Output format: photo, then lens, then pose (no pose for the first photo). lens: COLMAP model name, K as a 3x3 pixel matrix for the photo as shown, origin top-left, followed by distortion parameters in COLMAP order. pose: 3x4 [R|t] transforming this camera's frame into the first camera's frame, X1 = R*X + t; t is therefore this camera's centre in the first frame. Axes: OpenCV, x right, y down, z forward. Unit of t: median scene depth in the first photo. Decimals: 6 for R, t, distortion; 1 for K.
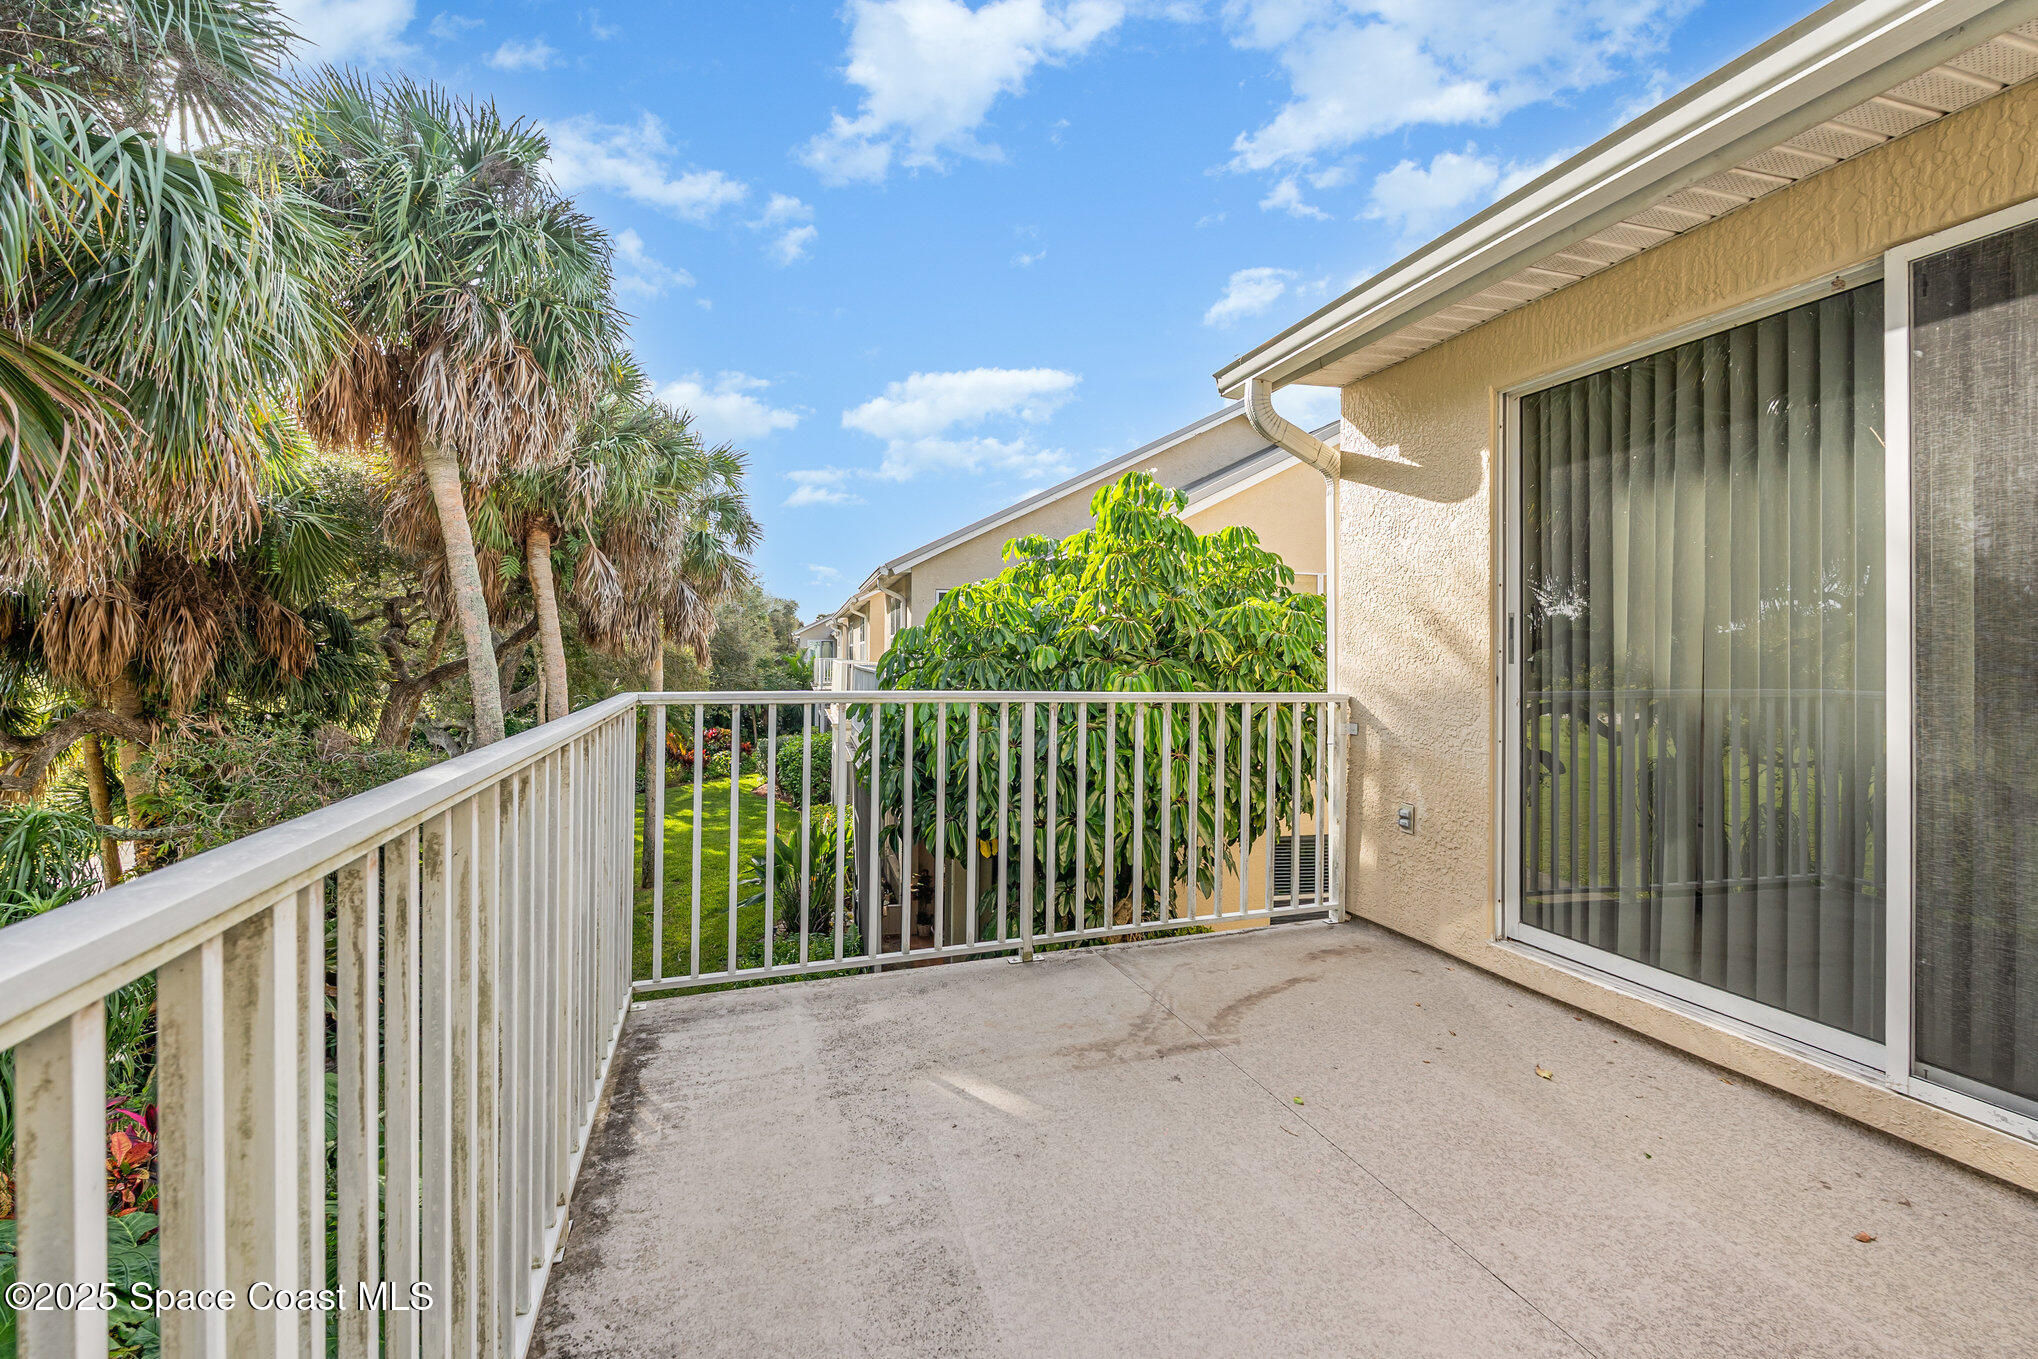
lens RADIAL K [[914.9, 0, 1021.9], [0, 914.9, 671.5], [0, 0, 1]] dist [-0.002801, 0.000199]
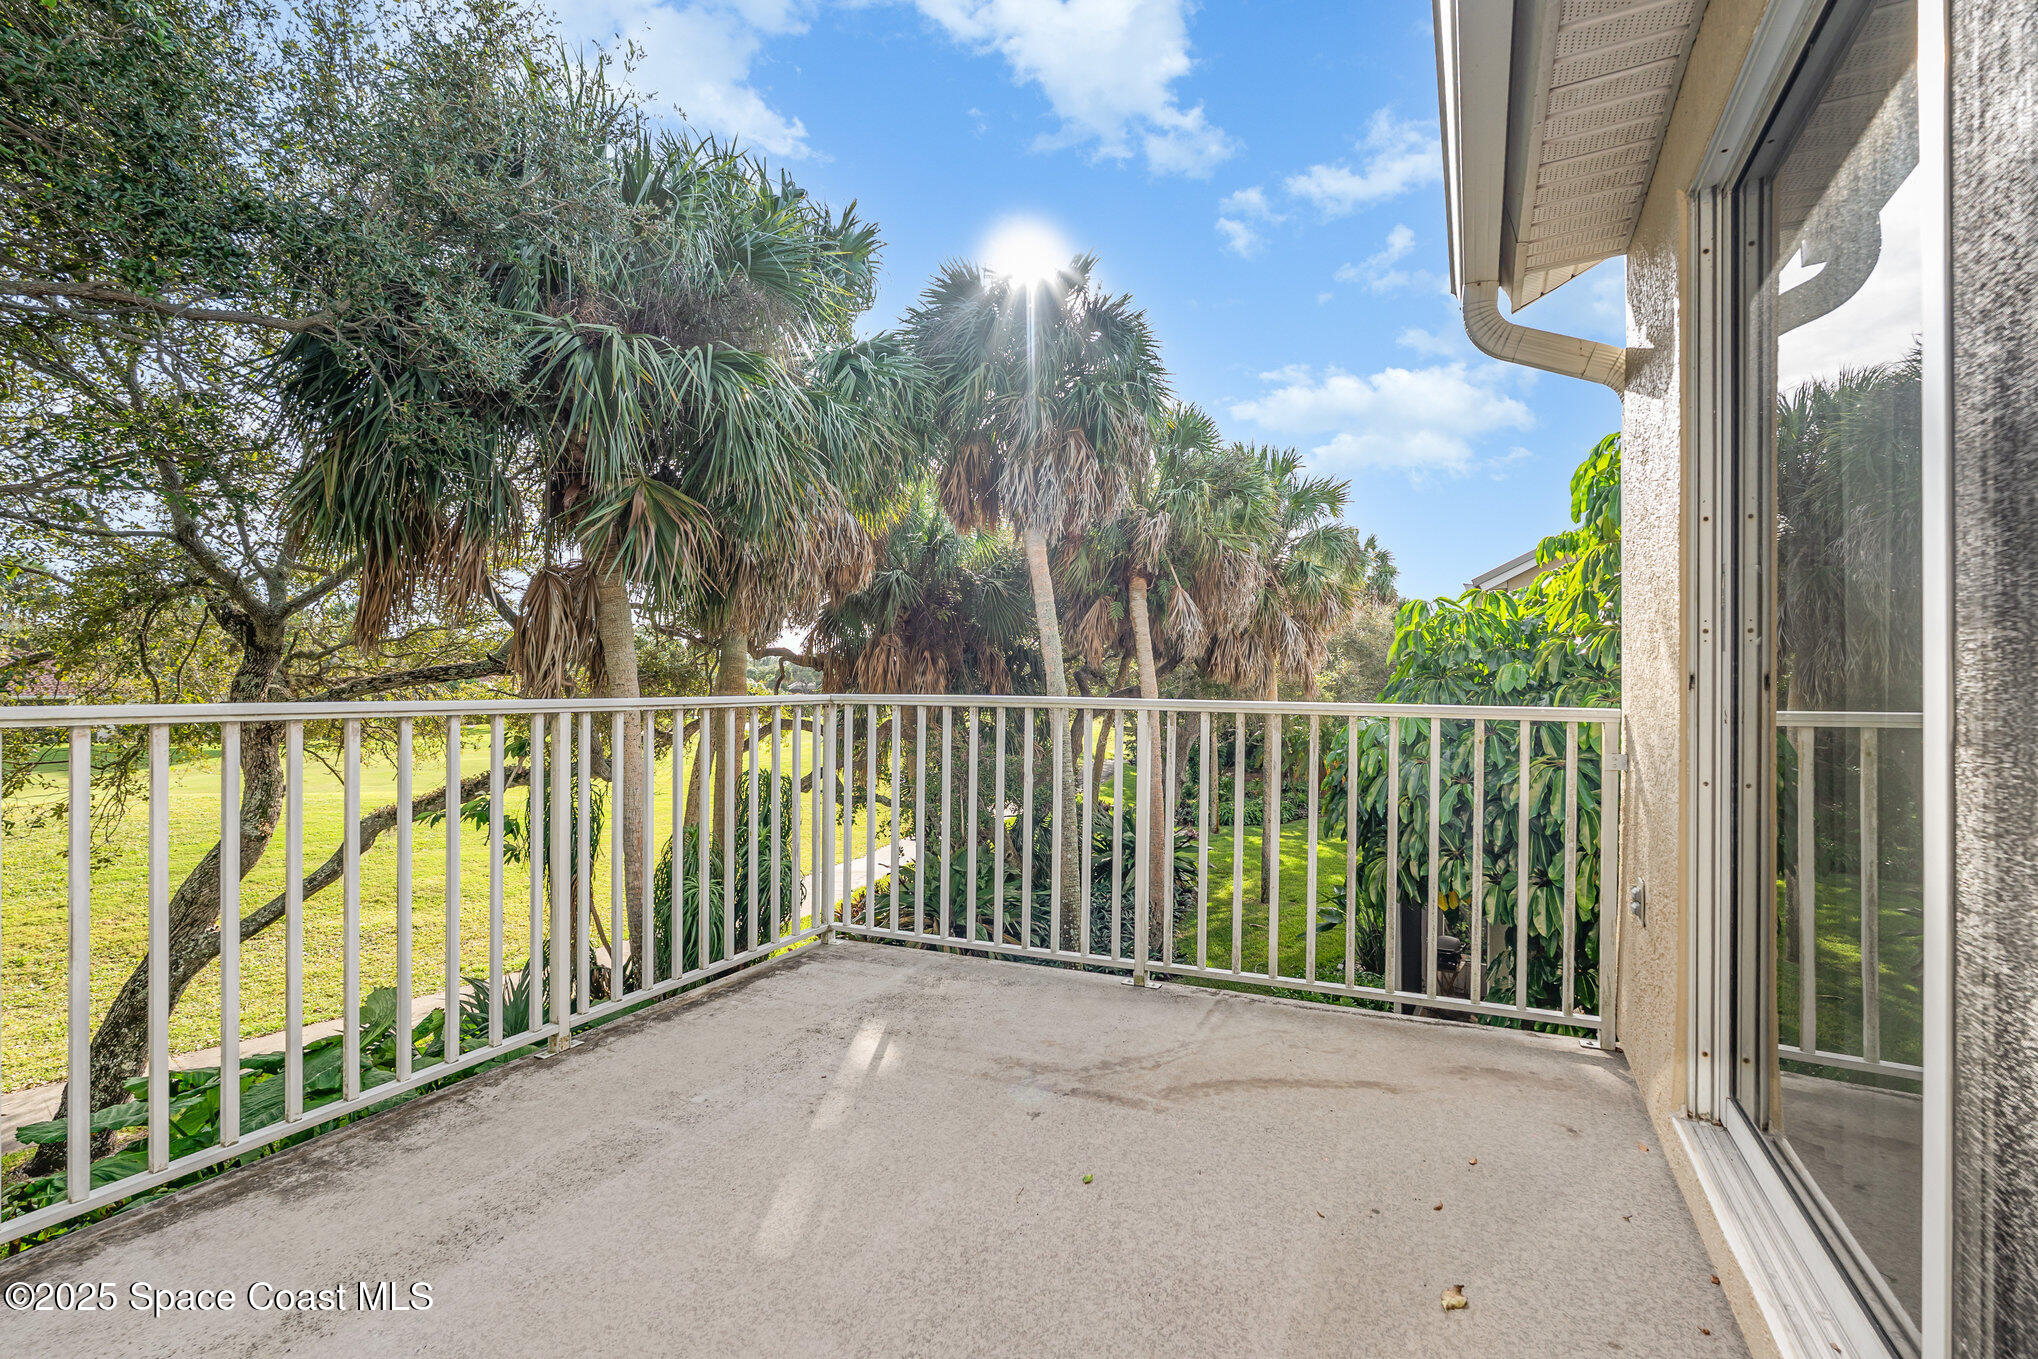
lens RADIAL K [[881.7, 0, 1031.6], [0, 881.7, 692.3], [0, 0, 1]] dist [0.002082, 0.000155]
pose [[0.719564, 0.000893, -0.694426, 0.591771], [-0.007571, 0.999950, -0.006559, 0.015934], [0.694385, 0.009977, 0.719535, 0.260563]]
